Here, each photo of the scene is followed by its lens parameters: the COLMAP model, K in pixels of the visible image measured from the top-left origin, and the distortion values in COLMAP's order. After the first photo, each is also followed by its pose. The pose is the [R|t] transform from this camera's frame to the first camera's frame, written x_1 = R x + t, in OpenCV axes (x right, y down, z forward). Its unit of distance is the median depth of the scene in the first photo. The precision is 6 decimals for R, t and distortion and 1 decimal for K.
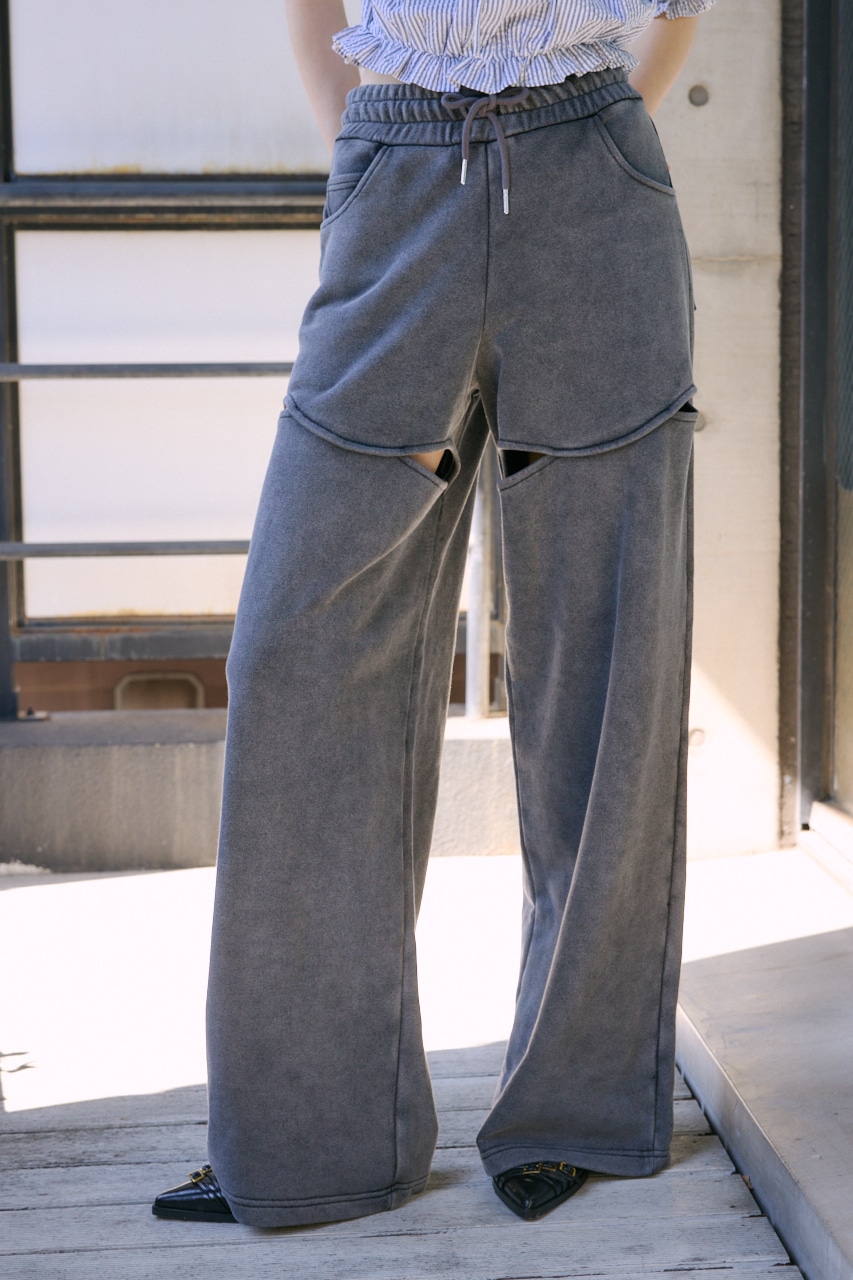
lens RADIAL K [[2021.3, 0, 424.1], [0, 2021.3, 624.7], [0, 0, 1]] dist [0.013138, 0.041986]
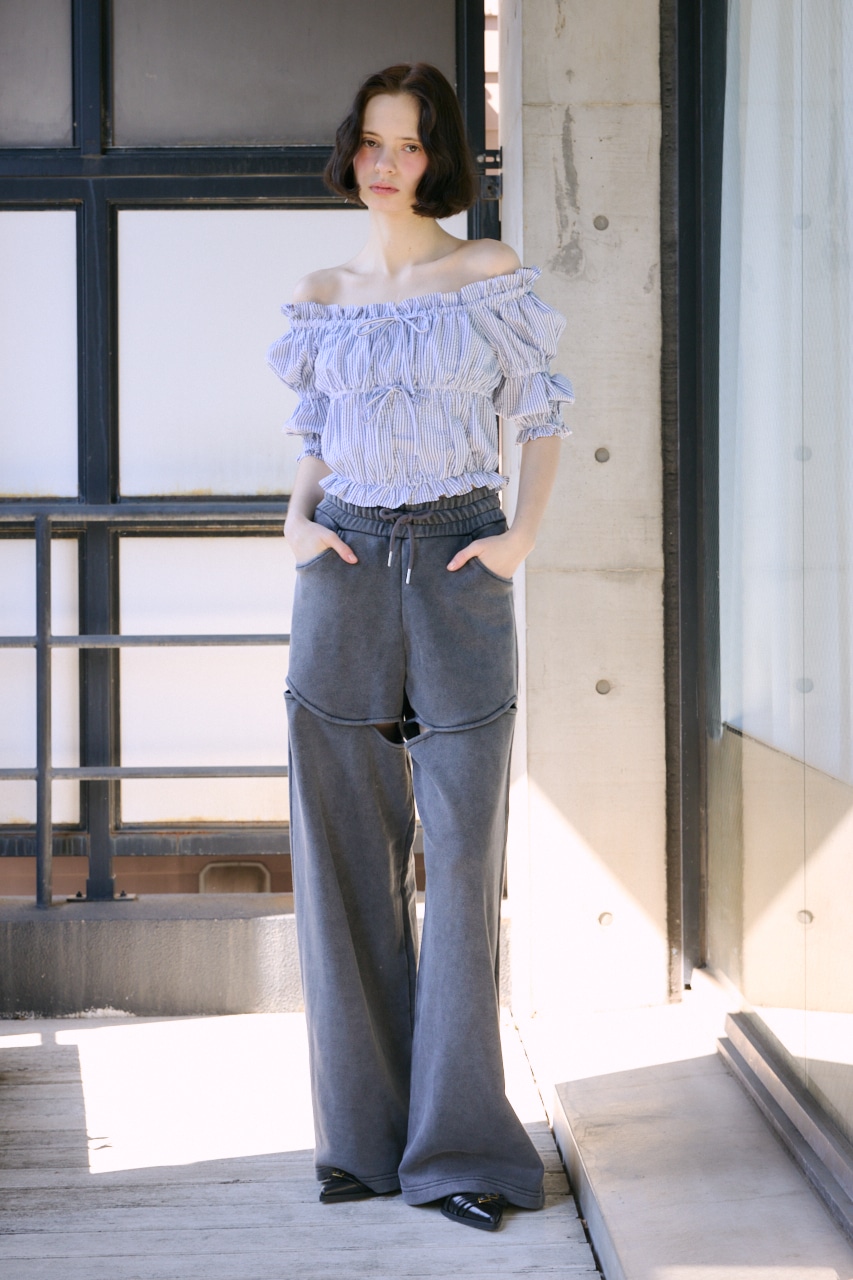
lens RADIAL K [[1973.8, 0, 426.5], [0, 1973.8, 640.0], [0, 0, 1]] dist [0.021306, -0.011513]
pose [[0.998327, 0.003655, -0.057711, 0.090044], [-0.008469, 0.996480, -0.083399, -0.018957], [0.057204, 0.083748, 0.994844, -0.336840]]
